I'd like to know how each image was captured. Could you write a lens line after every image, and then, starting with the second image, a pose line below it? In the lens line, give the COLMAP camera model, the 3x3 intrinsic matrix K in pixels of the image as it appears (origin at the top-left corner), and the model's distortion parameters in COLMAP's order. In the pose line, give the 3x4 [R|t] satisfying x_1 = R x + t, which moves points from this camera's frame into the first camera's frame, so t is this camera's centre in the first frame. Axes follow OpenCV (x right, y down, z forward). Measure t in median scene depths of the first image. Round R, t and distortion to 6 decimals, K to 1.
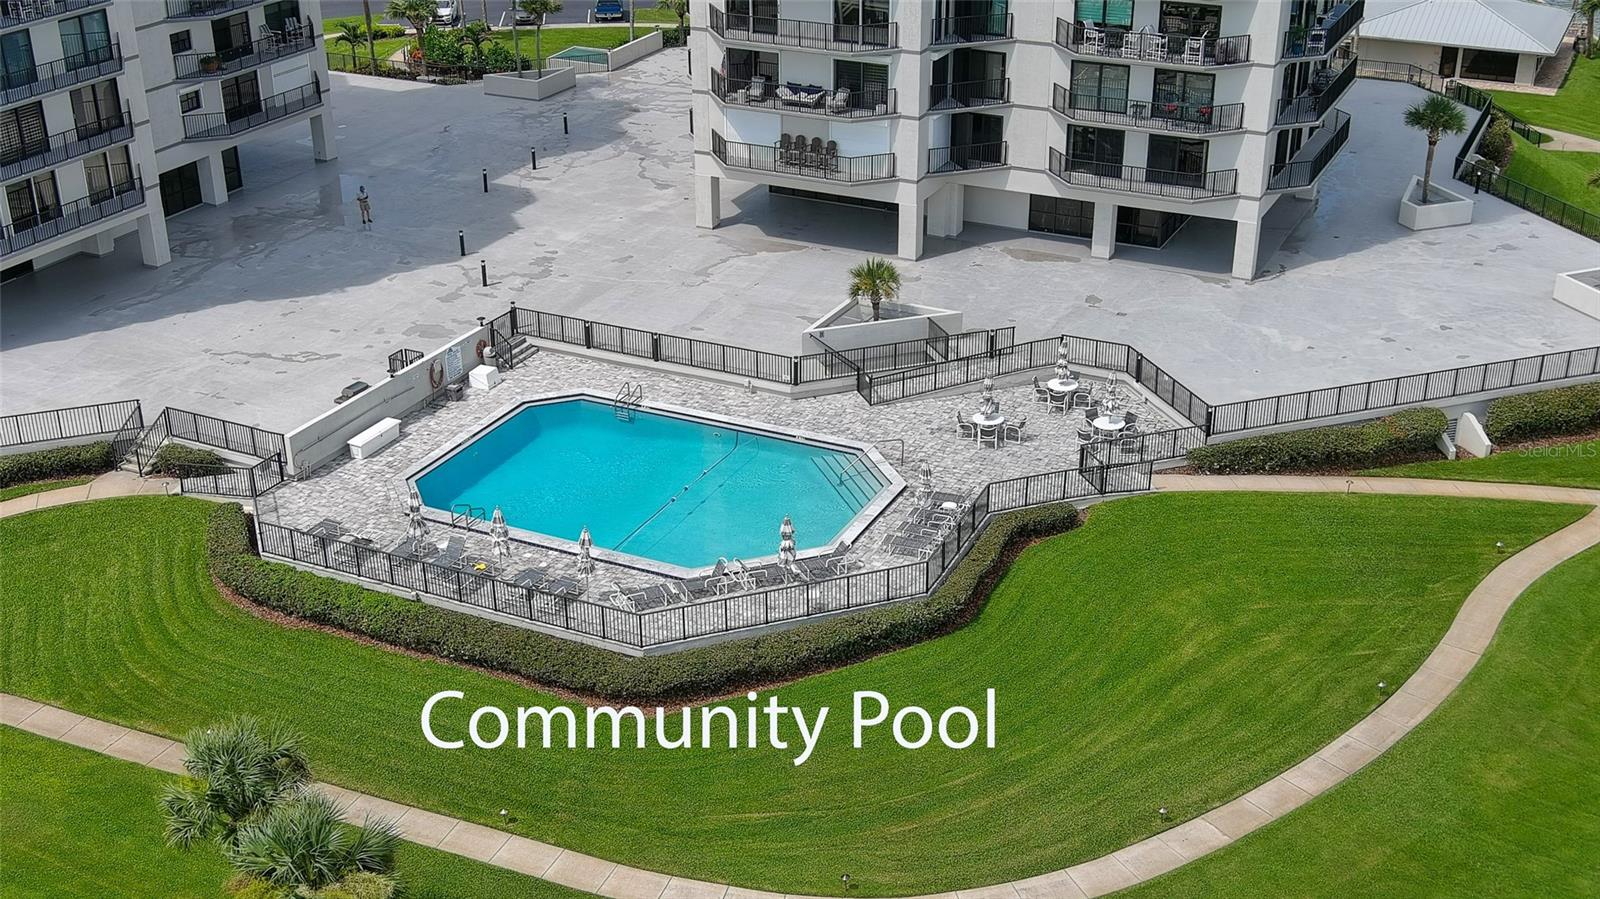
lens RADIAL K [[1849.8, 0, 801.2], [0, 1849.8, 449.3], [0, 0, 1]] dist [0.050063, 0.000000]
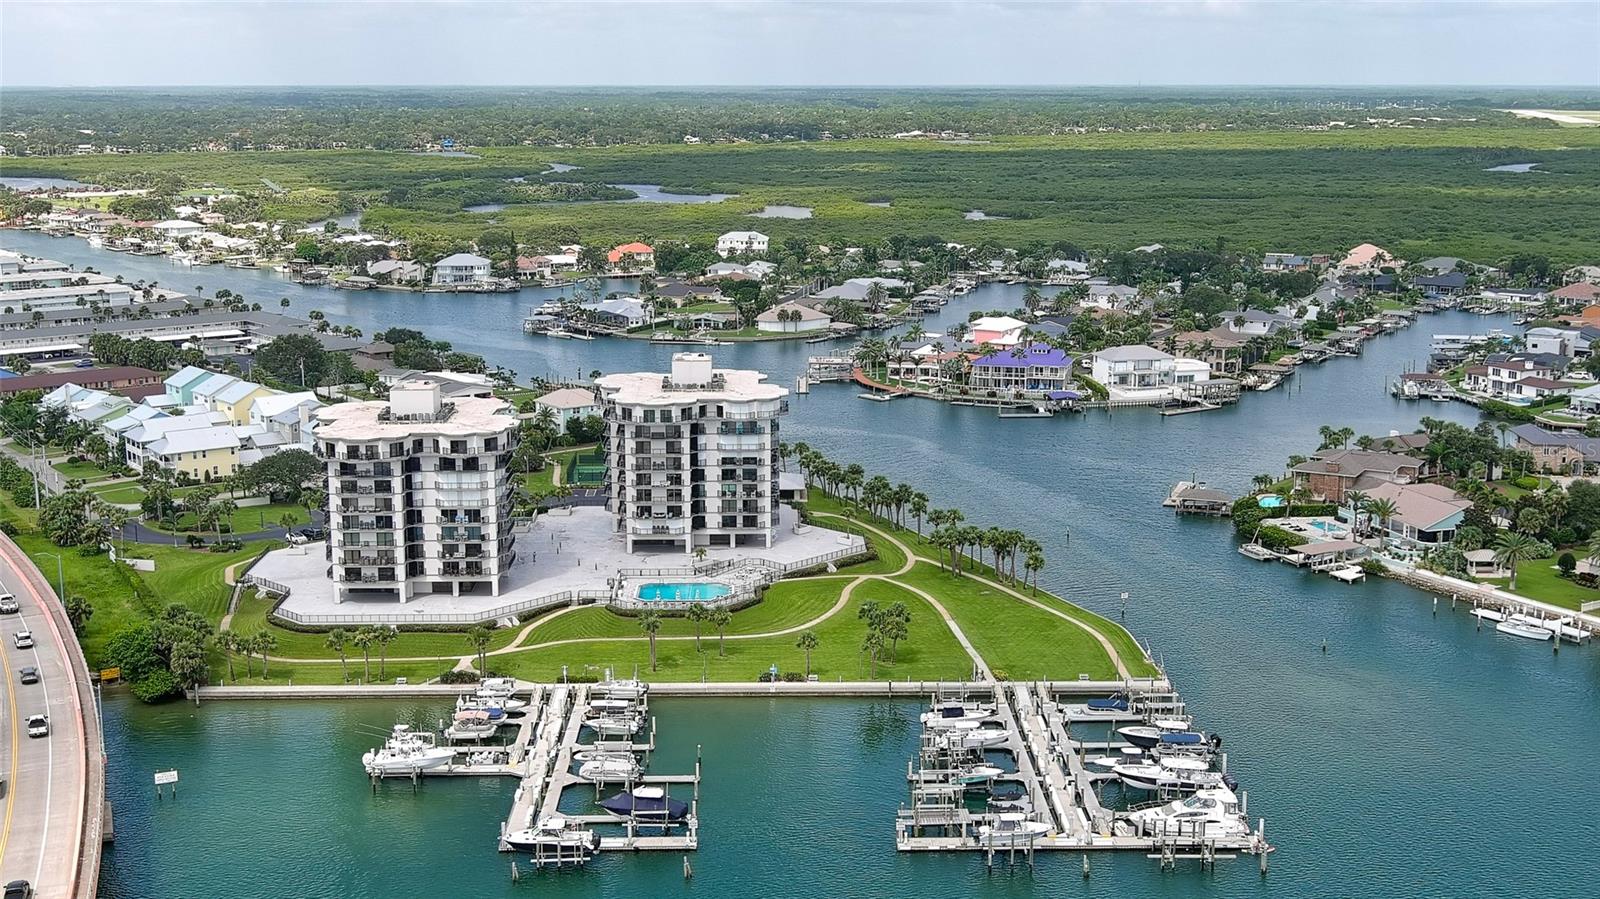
lens RADIAL K [[1849.8, 0, 802.6], [0, 1849.8, 447.5], [0, 0, 1]] dist [0.050063, 0.000000]
pose [[0.890834, -0.081475, 0.446964, -1.514908], [0.191912, 0.959193, -0.207649, 0.562373], [-0.411807, 0.270759, 0.870118, -2.668564]]
